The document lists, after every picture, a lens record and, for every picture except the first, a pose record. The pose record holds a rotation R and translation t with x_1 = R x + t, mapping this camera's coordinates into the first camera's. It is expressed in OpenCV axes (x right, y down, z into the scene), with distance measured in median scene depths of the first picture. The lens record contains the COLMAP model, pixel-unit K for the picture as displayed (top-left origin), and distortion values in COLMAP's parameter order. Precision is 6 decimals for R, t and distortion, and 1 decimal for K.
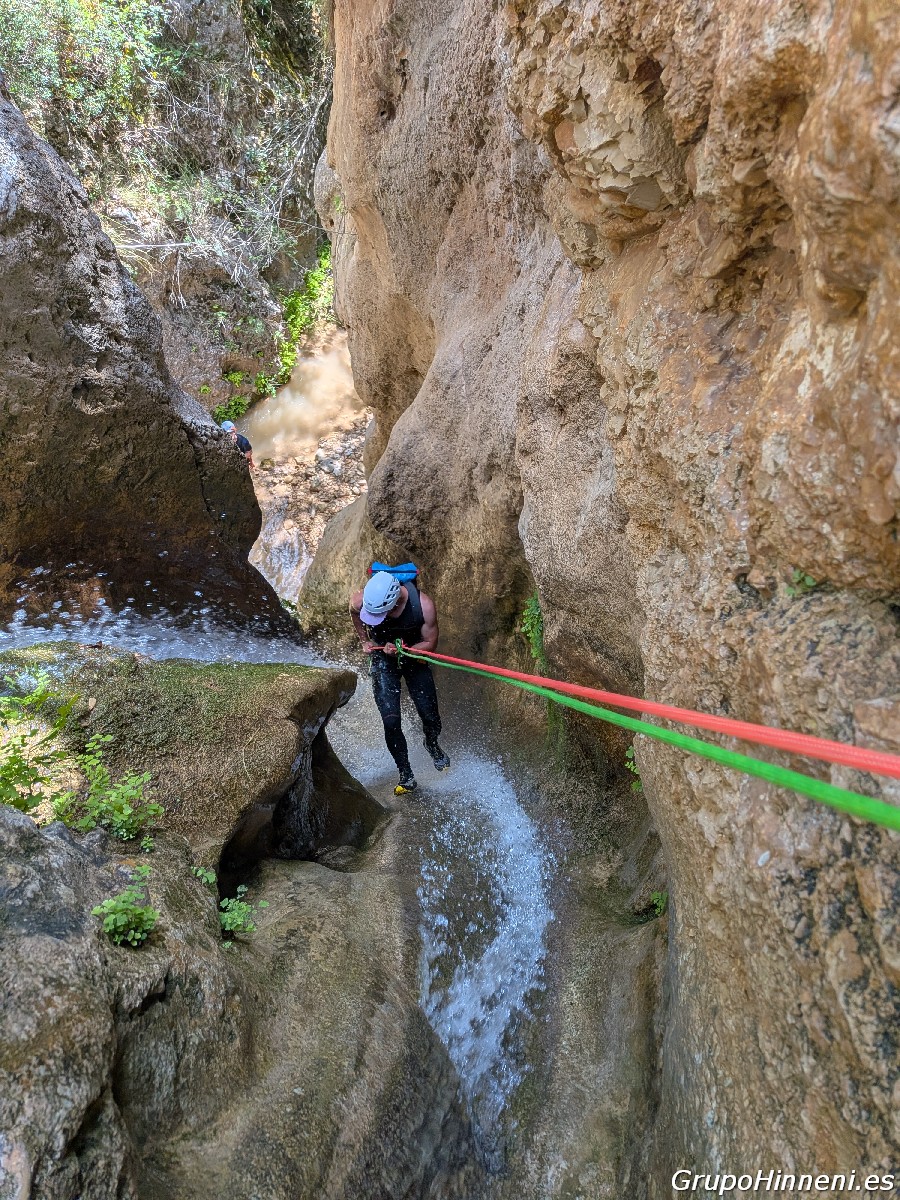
lens RADIAL K [[926.7, 0, 450.0], [0, 926.7, 600.0], [0, 0, 1]] dist [0.060418, -0.102678]
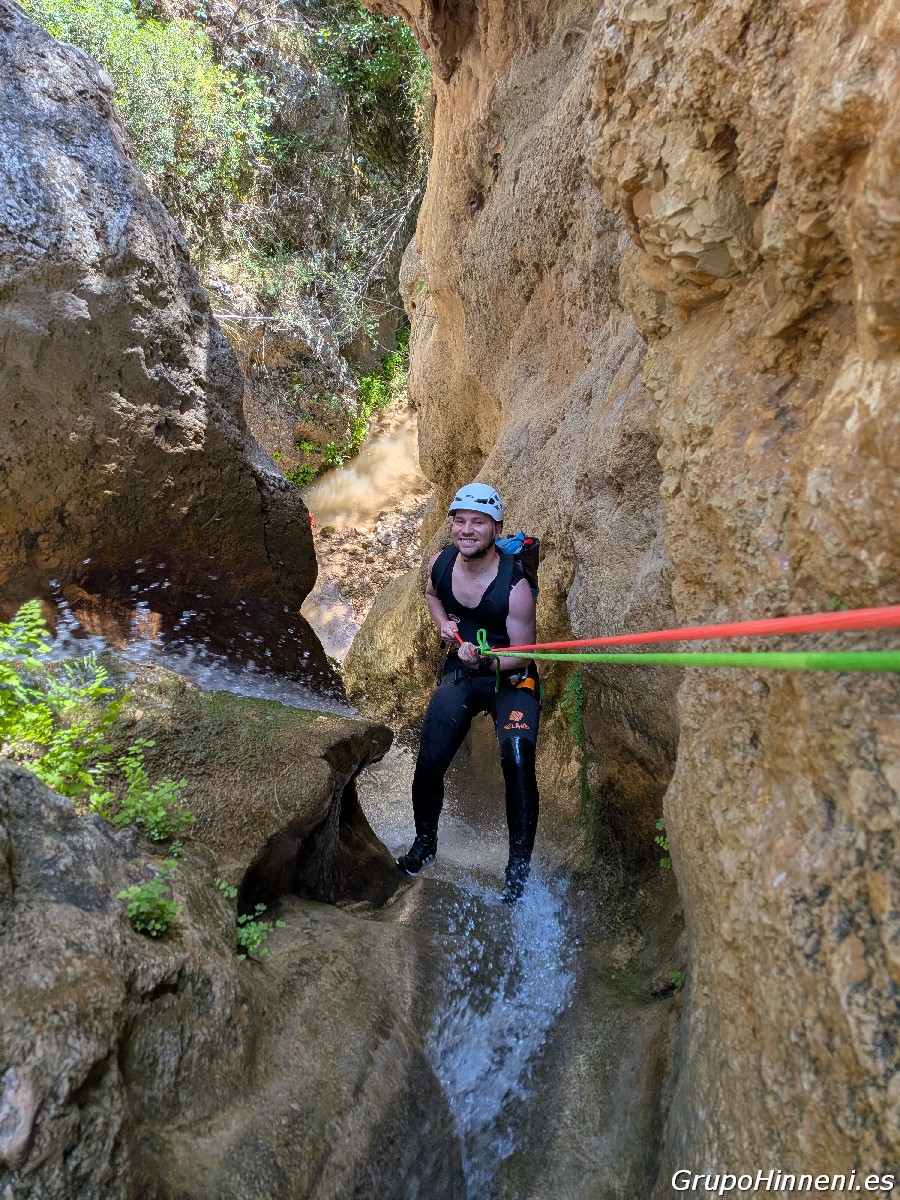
lens RADIAL K [[926.0, 0, 434.8], [0, 926.0, 617.2], [0, 0, 1]] dist [0.065707, -0.106194]
pose [[0.993215, 0.093146, -0.069619, 0.007018], [-0.098122, 0.992578, -0.071843, 0.062274], [0.062411, 0.078186, 0.994983, -0.025847]]
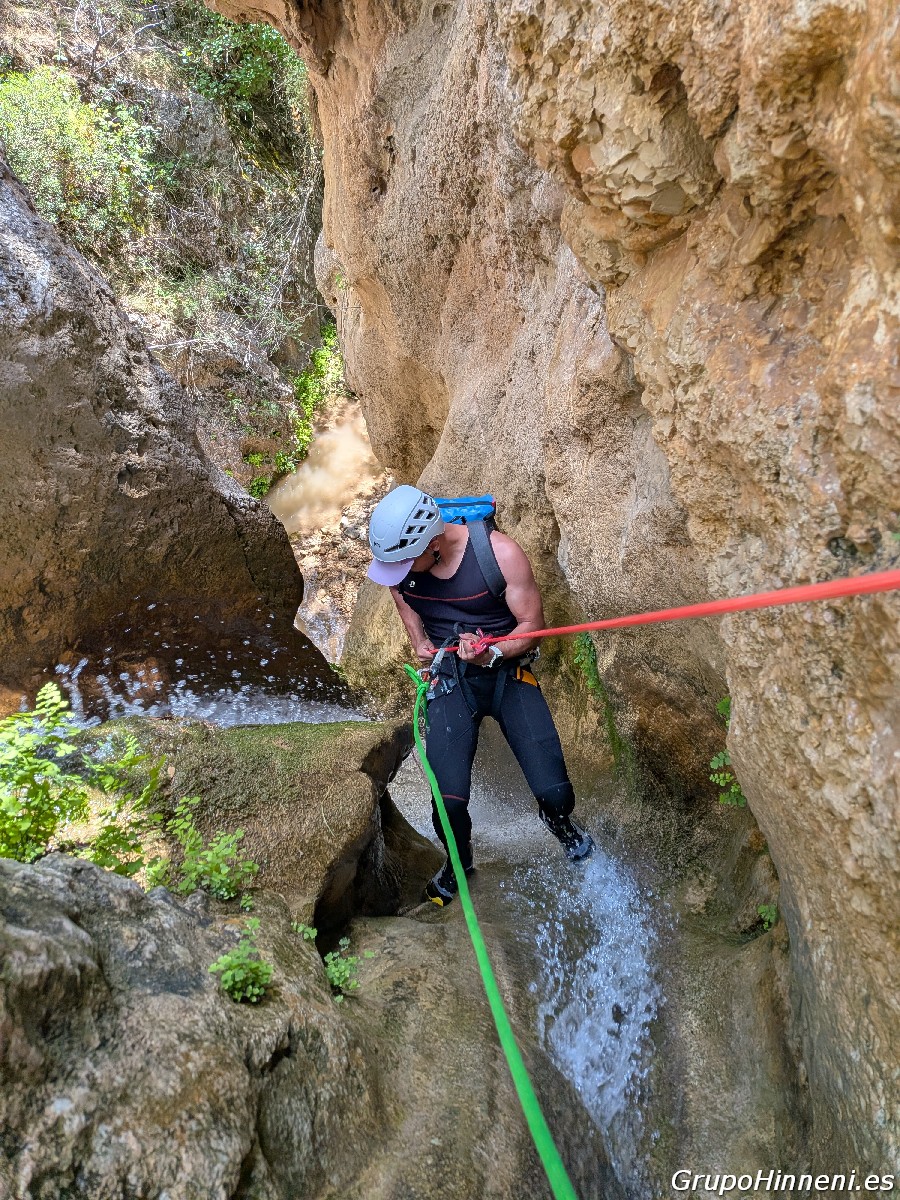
lens RADIAL K [[925.0, 0, 443.1], [0, 925.0, 575.6], [0, 0, 1]] dist [0.066945, -0.112339]
pose [[0.992111, -0.121452, -0.031068, -0.052911], [0.118206, 0.988828, -0.090813, 0.038362], [0.041751, 0.086424, 0.995383, -0.002674]]
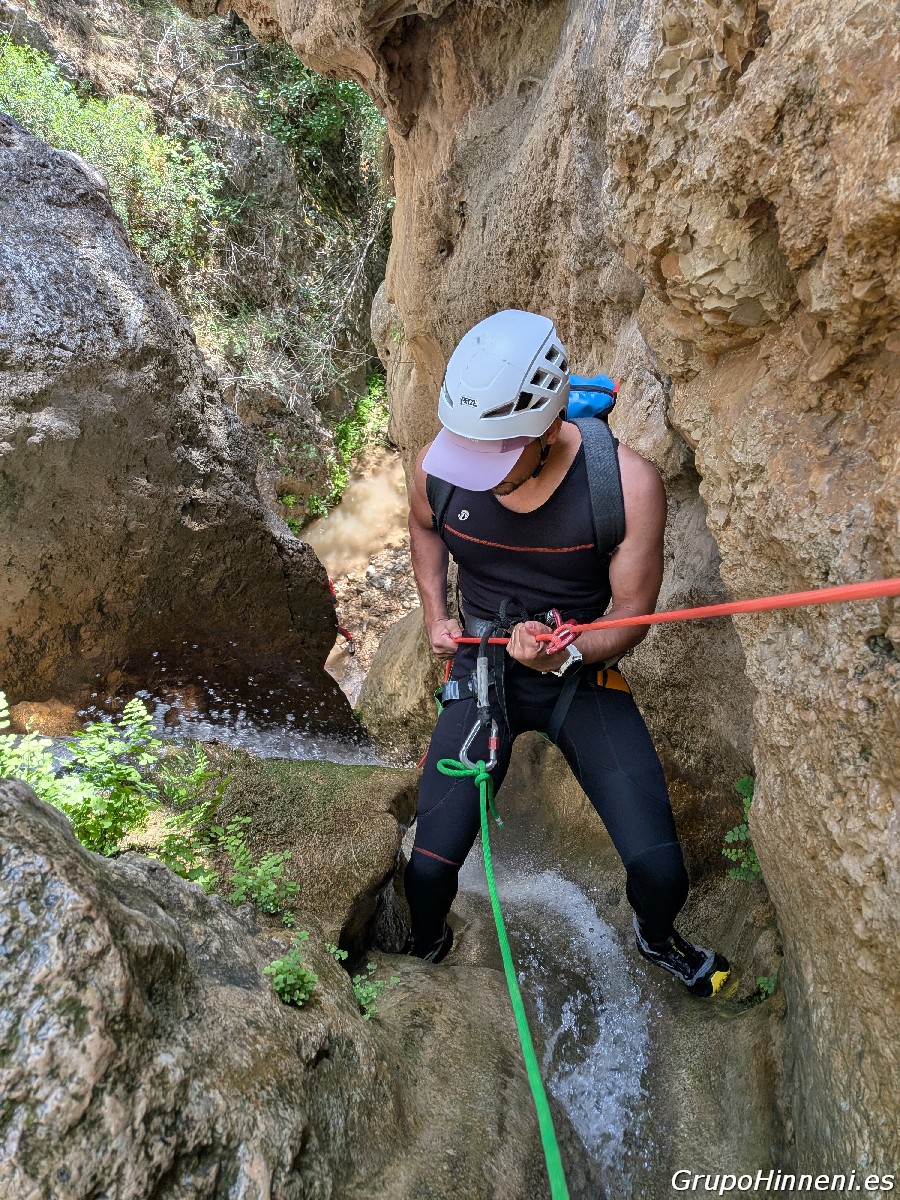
lens RADIAL K [[934.4, 0, 451.0], [0, 934.4, 624.7], [0, 0, 1]] dist [0.077541, -0.142198]
pose [[0.999090, -0.023241, -0.035762, -0.108263], [0.019558, 0.994788, -0.100073, 0.044919], [0.037902, 0.099283, 0.994337, -0.102769]]
